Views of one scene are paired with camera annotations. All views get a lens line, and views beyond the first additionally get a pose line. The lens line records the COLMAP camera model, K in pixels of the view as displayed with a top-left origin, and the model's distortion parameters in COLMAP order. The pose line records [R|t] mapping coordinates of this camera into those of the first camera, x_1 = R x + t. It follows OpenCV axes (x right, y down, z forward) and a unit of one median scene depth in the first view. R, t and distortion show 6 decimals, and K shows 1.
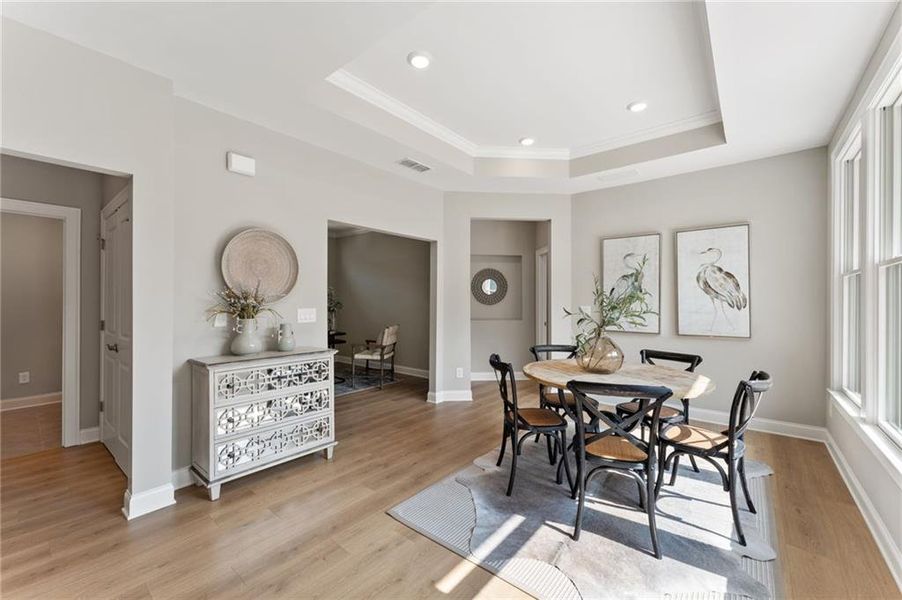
lens RADIAL K [[364.2, 0, 443.4], [0, 364.2, 301.6], [0, 0, 1]] dist [0.001221, -0.000065]
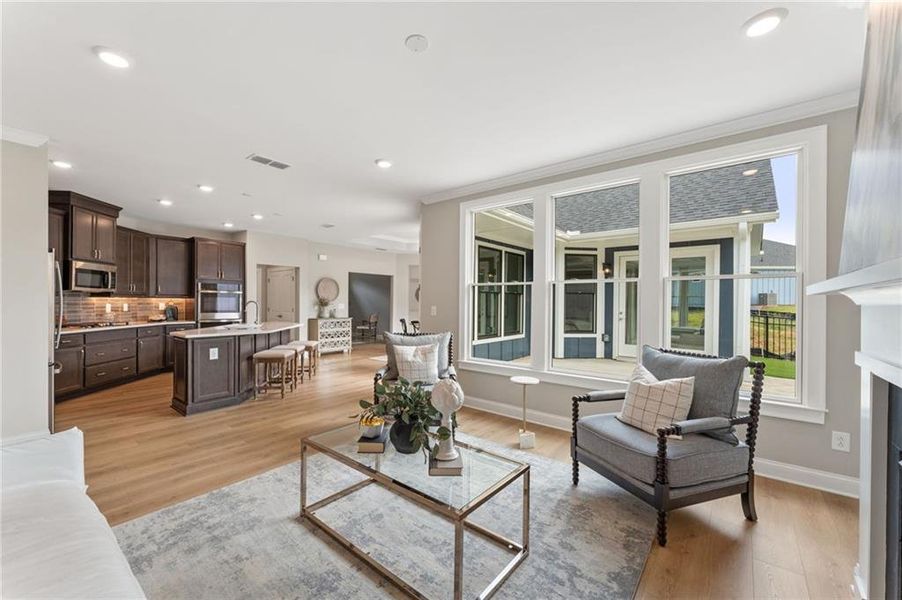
lens RADIAL K [[364.2, 0, 443.4], [0, 364.2, 301.6], [0, 0, 1]] dist [0.001221, -0.000065]
pose [[0.999971, 0.006196, 0.004397, 0.370839], [-0.006185, 0.999978, -0.002464, 0.002526], [-0.004412, 0.002436, 0.999987, -1.672518]]
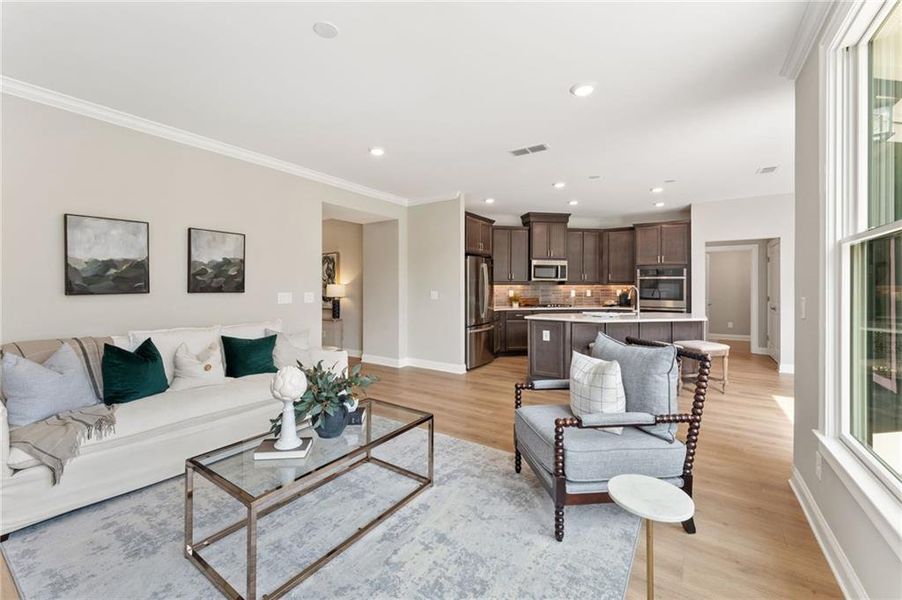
lens RADIAL K [[367.4, 0, 436.0], [0, 367.4, 285.9], [0, 0, 1]] dist [0.001685, 0.000120]
pose [[0.081147, -0.001958, -0.996700, 0.919855], [-0.002148, 0.999995, -0.002139, -0.000313], [0.996700, 0.002314, 0.081142, -0.971034]]
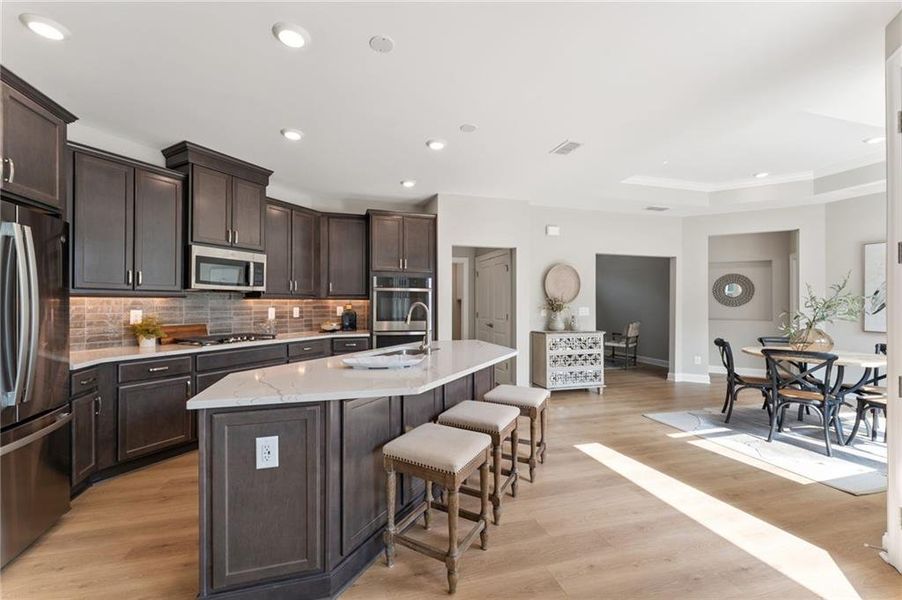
lens RADIAL K [[364.2, 0, 443.4], [0, 364.2, 301.6], [0, 0, 1]] dist [0.001221, -0.000065]
pose [[0.828216, -0.000561, -0.560409, 0.030425], [-0.002034, 0.999990, -0.004007, 0.000494], [0.560405, 0.004458, 0.828207, -0.702351]]
